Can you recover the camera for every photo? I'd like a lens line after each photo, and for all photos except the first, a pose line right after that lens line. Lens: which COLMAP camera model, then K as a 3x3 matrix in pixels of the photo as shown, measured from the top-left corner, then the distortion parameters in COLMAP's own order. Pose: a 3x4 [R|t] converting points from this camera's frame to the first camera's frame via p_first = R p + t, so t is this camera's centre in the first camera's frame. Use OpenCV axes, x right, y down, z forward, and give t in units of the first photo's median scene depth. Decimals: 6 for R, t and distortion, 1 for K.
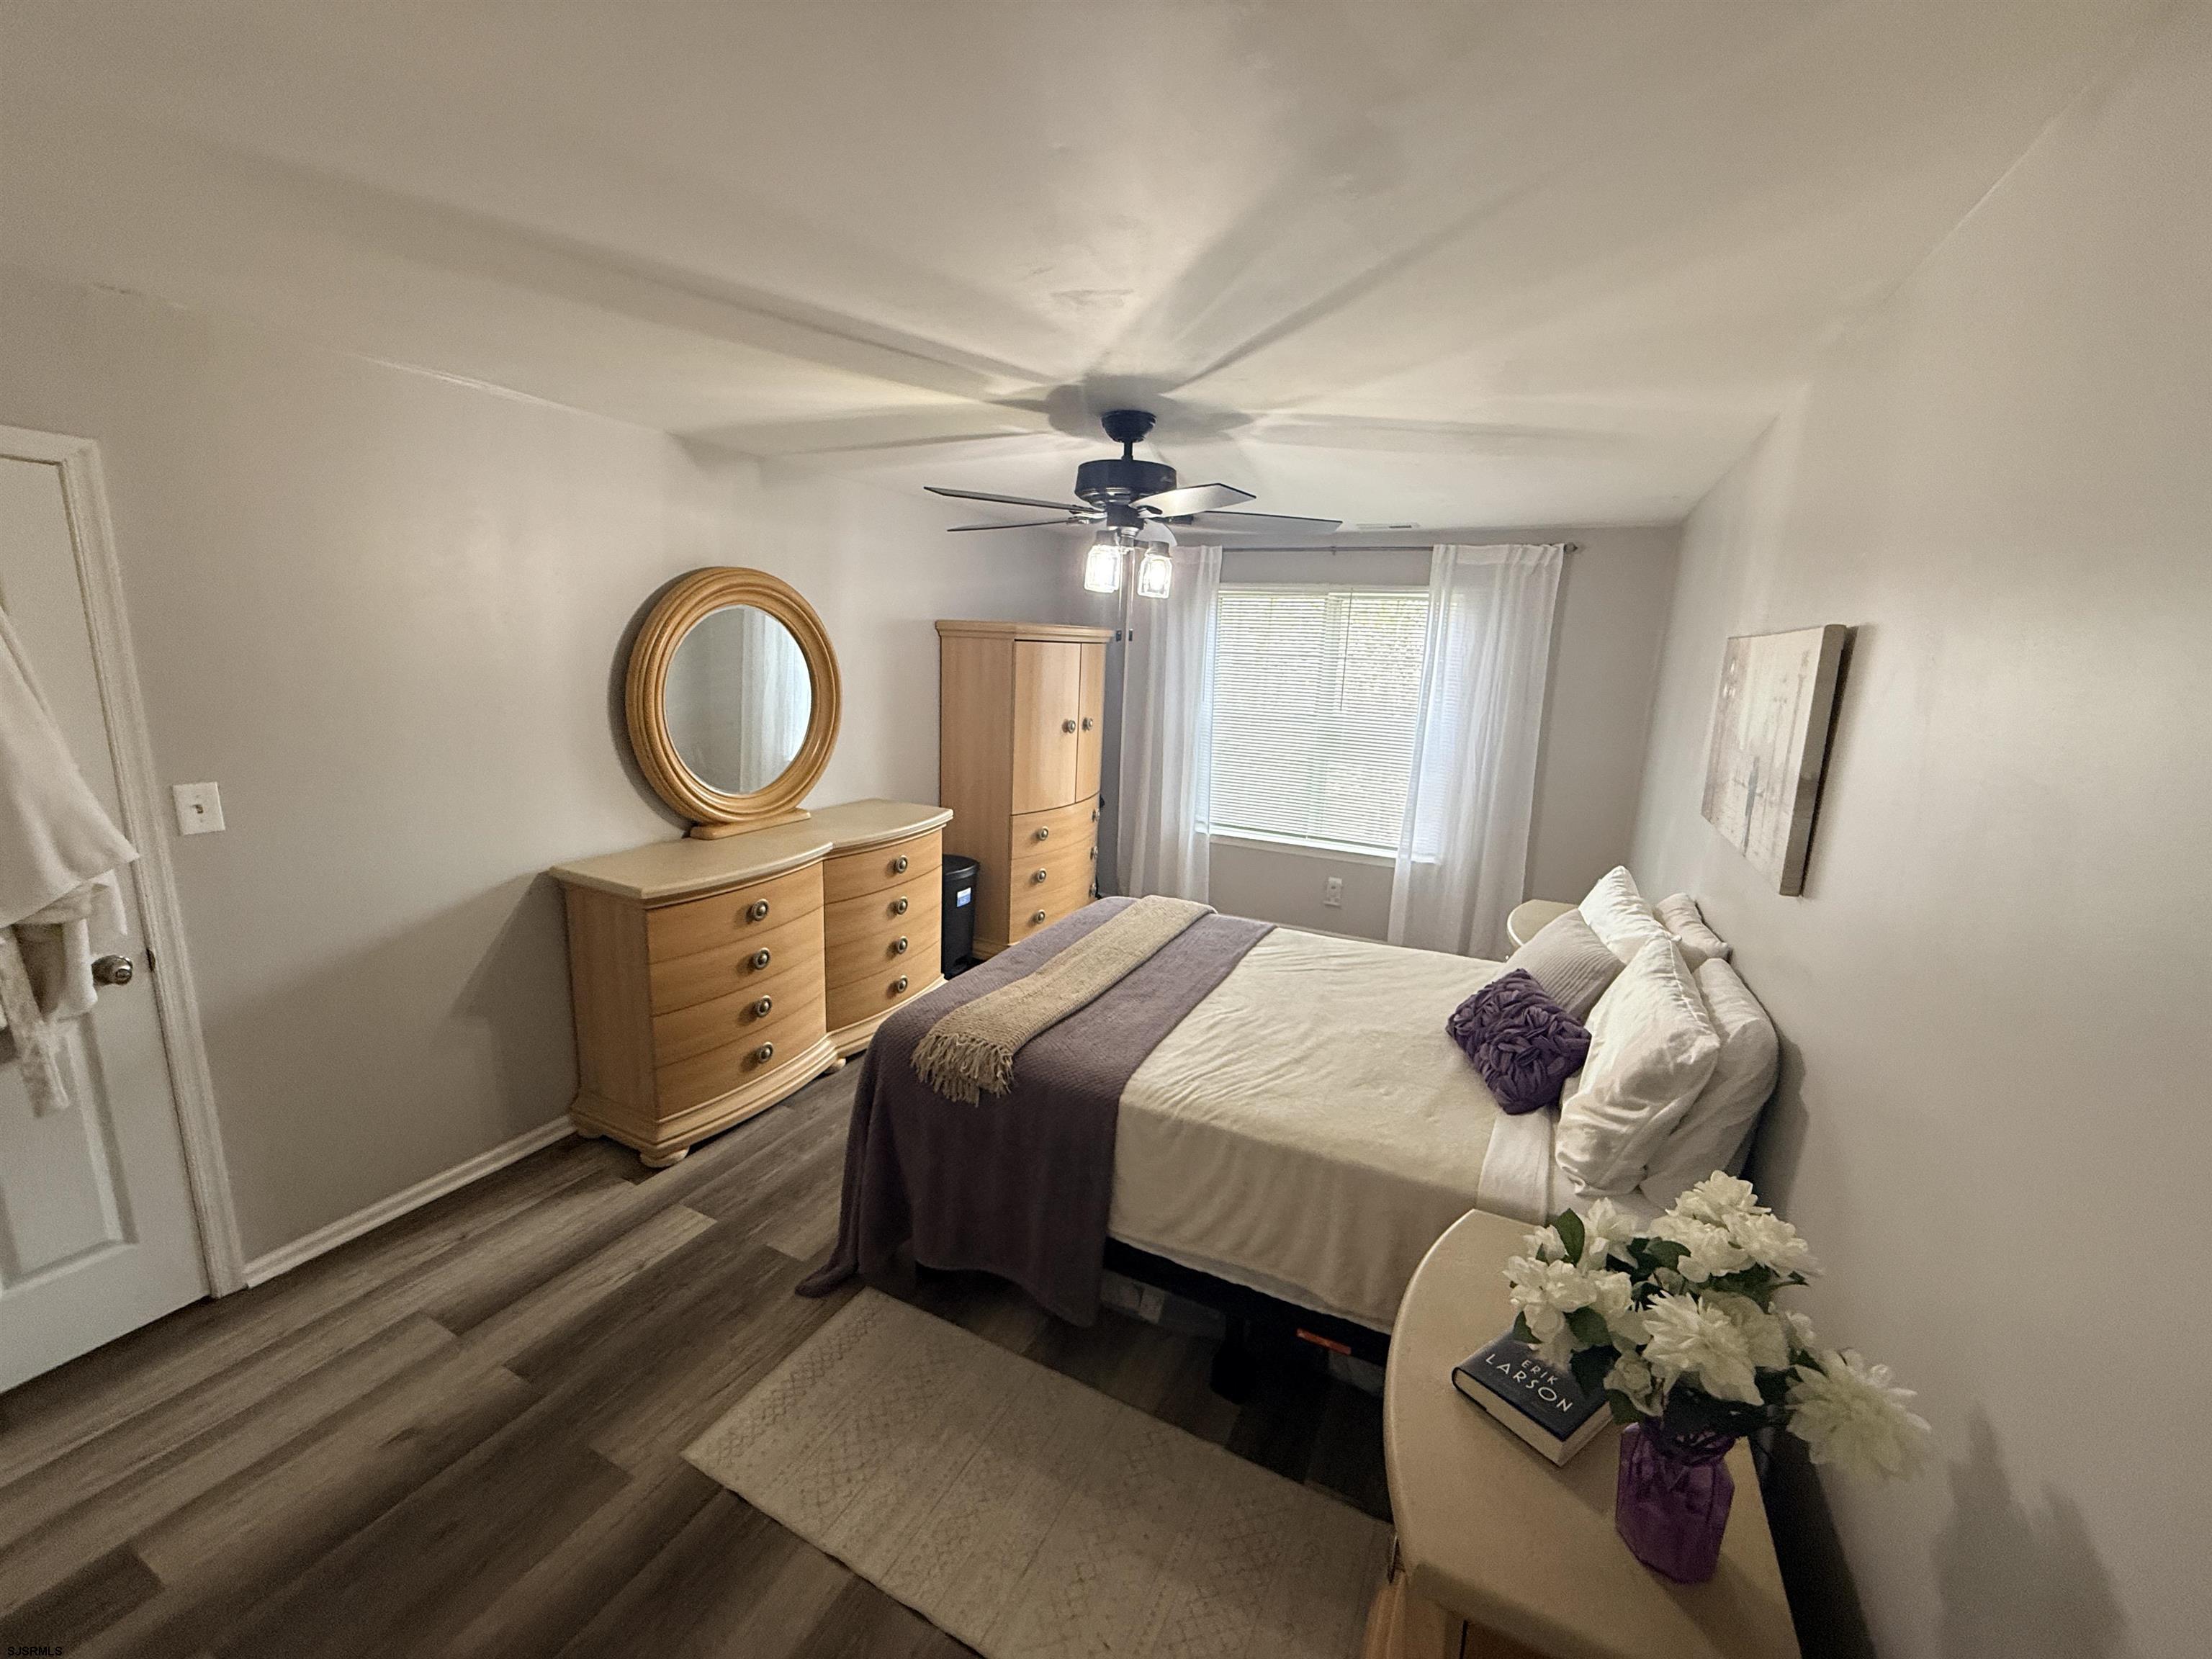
lens RADIAL K [[879.9, 0, 1104.2], [0, 879.9, 826.4], [0, 0, 1]] dist [0.002554, -0.000192]
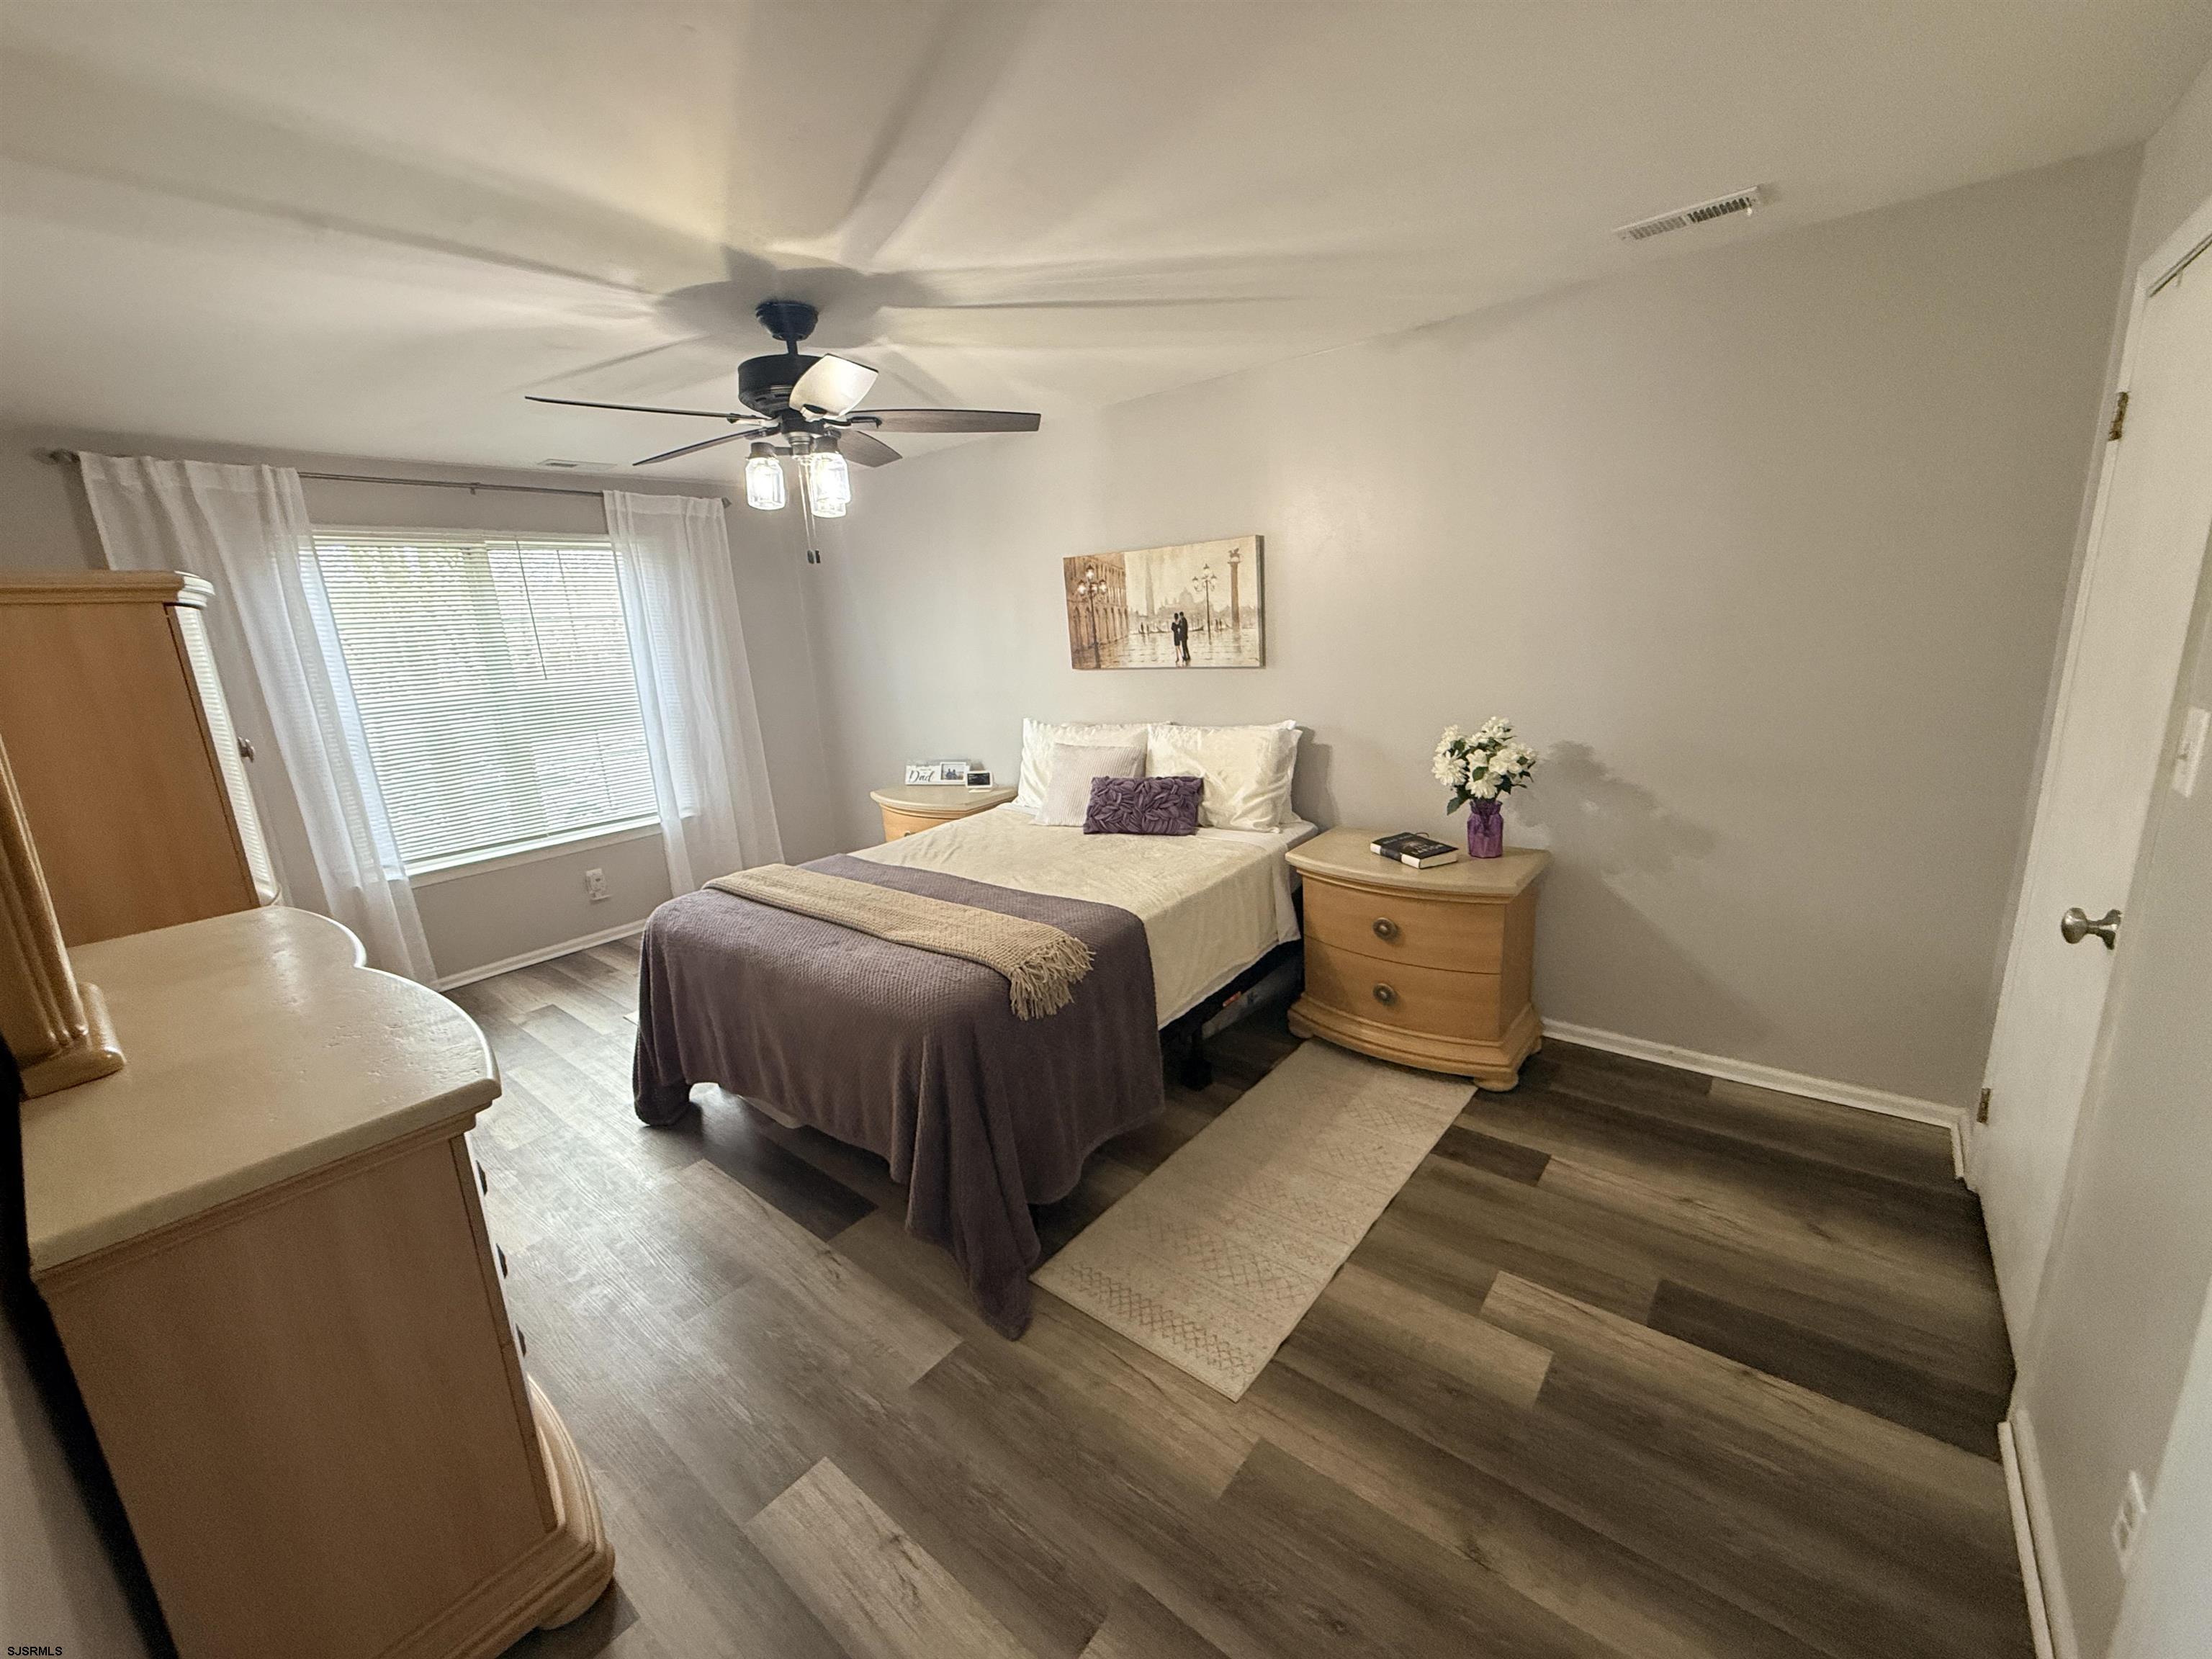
lens RADIAL K [[879.9, 0, 1099.9], [0, 879.9, 823.1], [0, 0, 1]] dist [0.002554, -0.000192]
pose [[0.225073, -0.273998, 0.935022, -0.981837], [0.265890, 0.940494, 0.211598, -0.082496], [-0.937361, 0.200988, 0.284533, 0.599477]]
